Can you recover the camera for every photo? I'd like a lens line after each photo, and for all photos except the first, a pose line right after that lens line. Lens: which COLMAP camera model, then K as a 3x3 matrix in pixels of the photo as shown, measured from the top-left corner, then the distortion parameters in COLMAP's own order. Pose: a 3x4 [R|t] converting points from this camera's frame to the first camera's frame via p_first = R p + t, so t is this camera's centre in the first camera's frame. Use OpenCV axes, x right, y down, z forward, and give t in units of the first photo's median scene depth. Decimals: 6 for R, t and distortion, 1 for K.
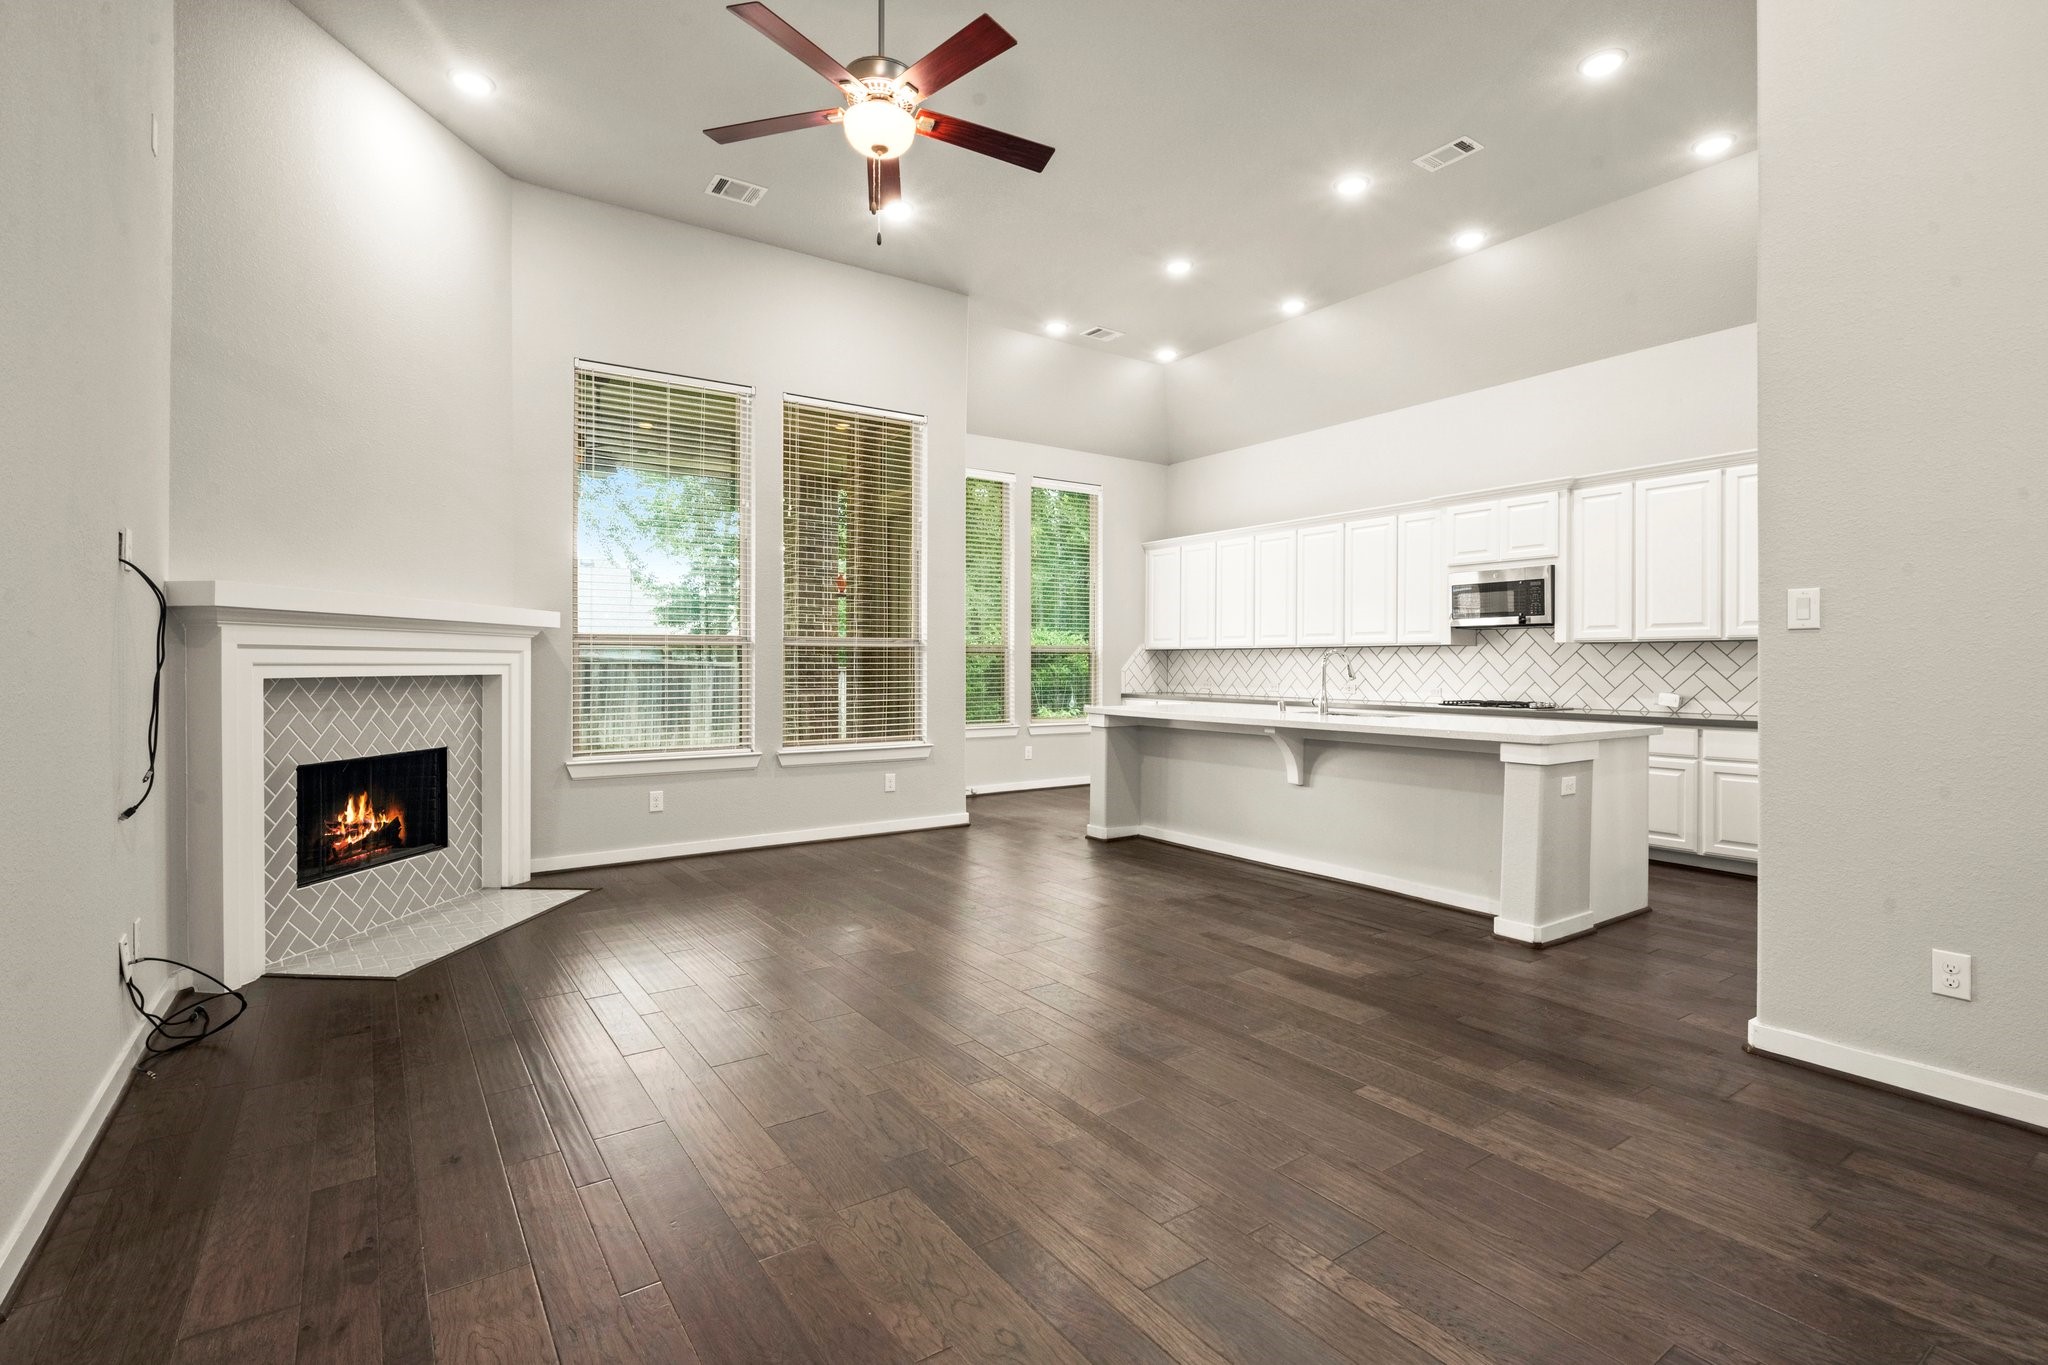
lens RADIAL K [[946.8, 0, 1026.9], [0, 946.8, 670.0], [0, 0, 1]] dist [-0.002392, 0.000965]
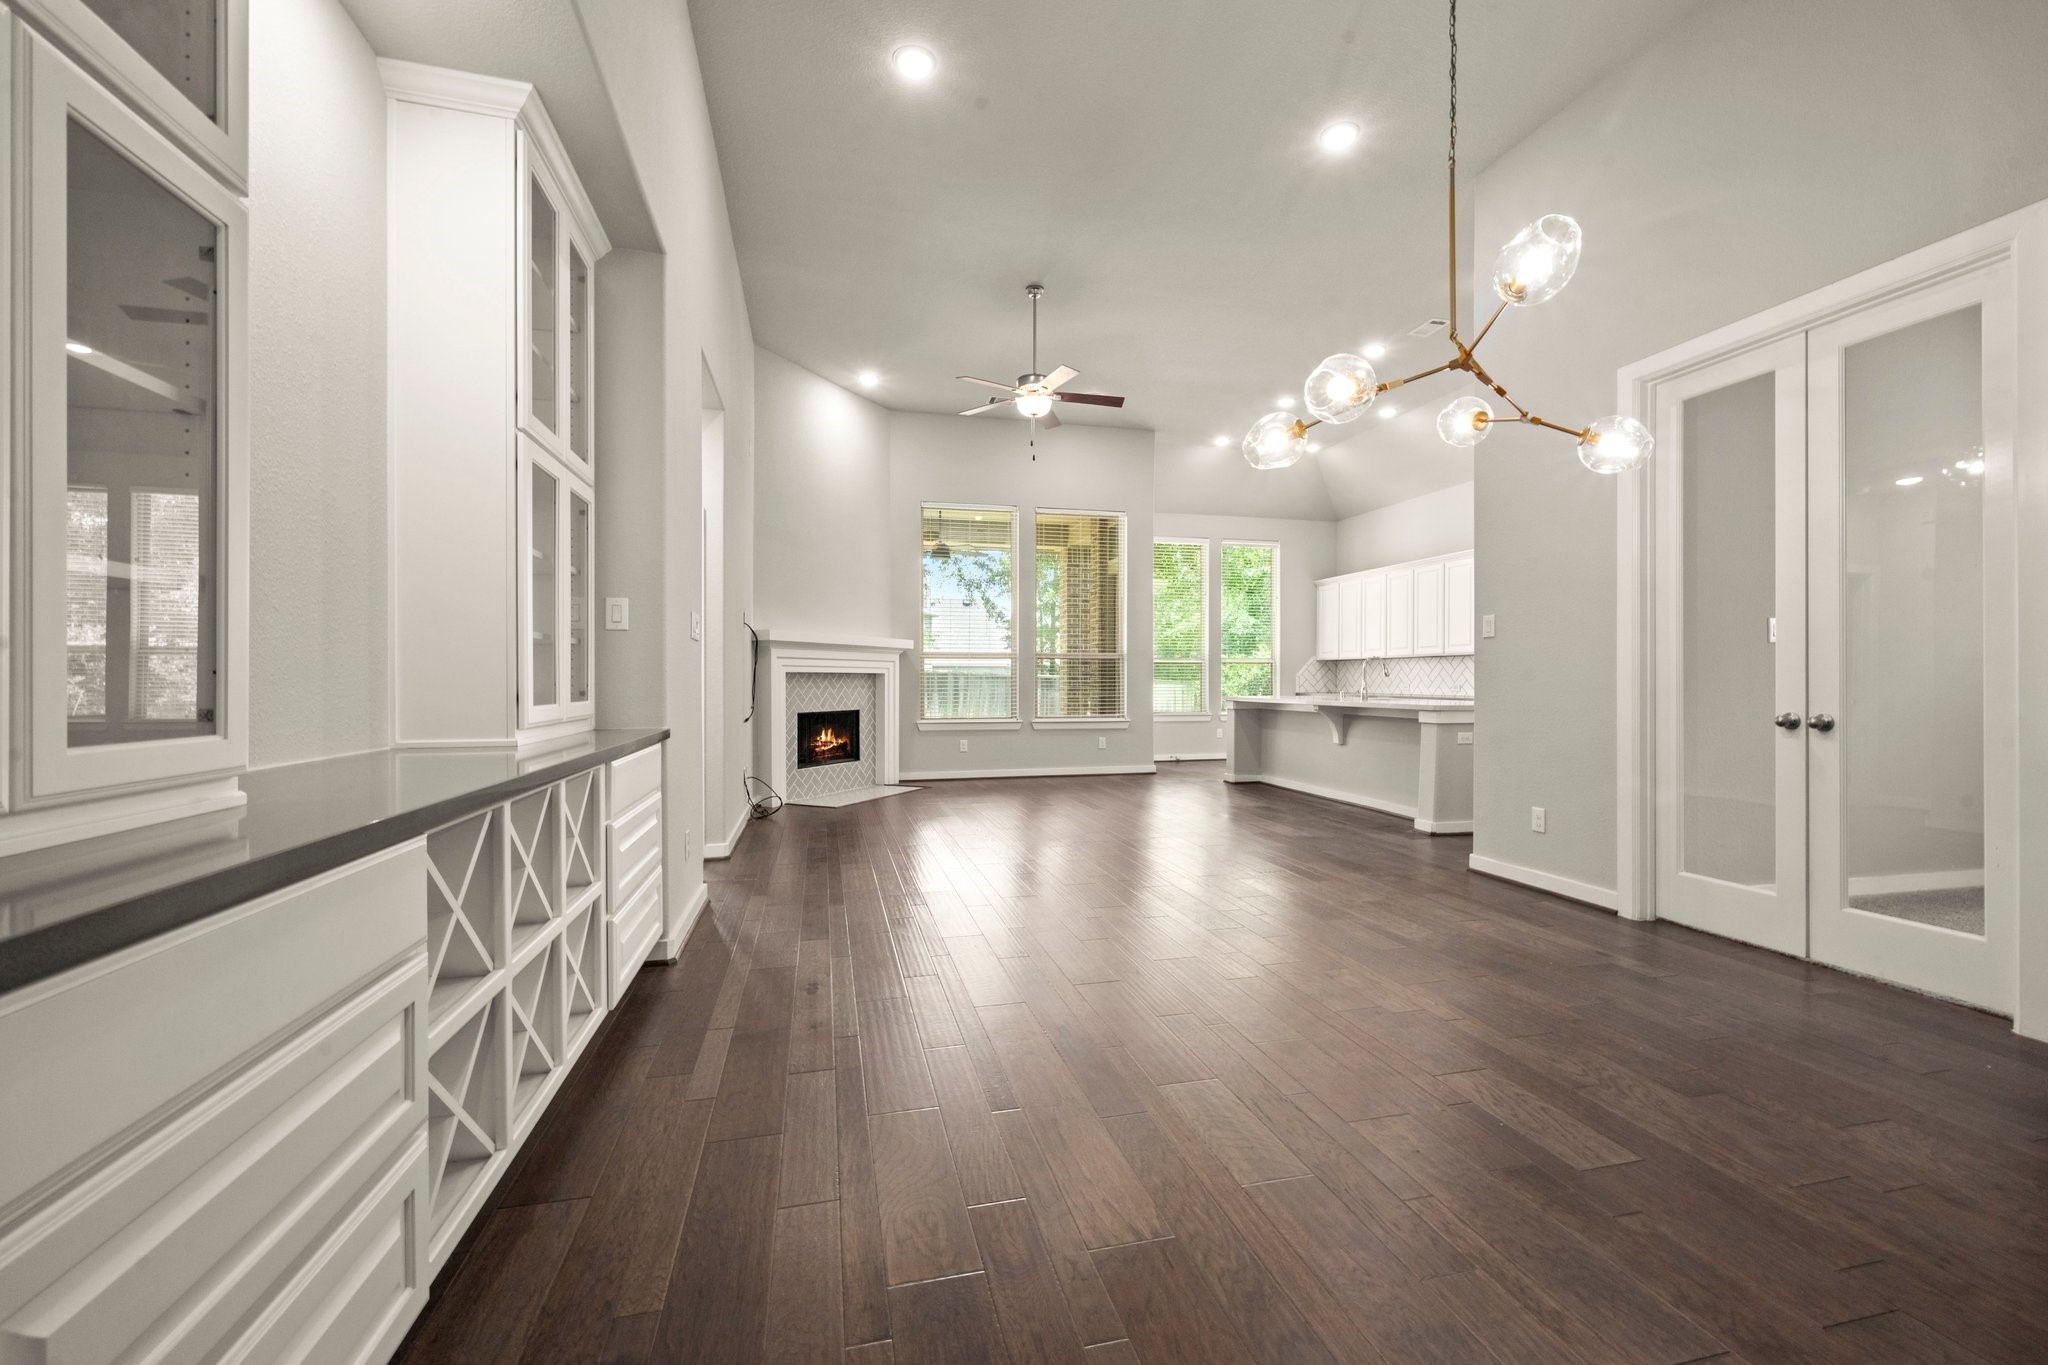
lens RADIAL K [[812.3, 0, 1034.3], [0, 812.3, 682.1], [0, 0, 1]] dist [-0.000929, 0.000526]
pose [[0.936593, -0.000070, -0.350420, 0.313895], [-0.001311, 0.999992, -0.003703, 0.028814], [0.350418, 0.003928, 0.936585, -0.447229]]
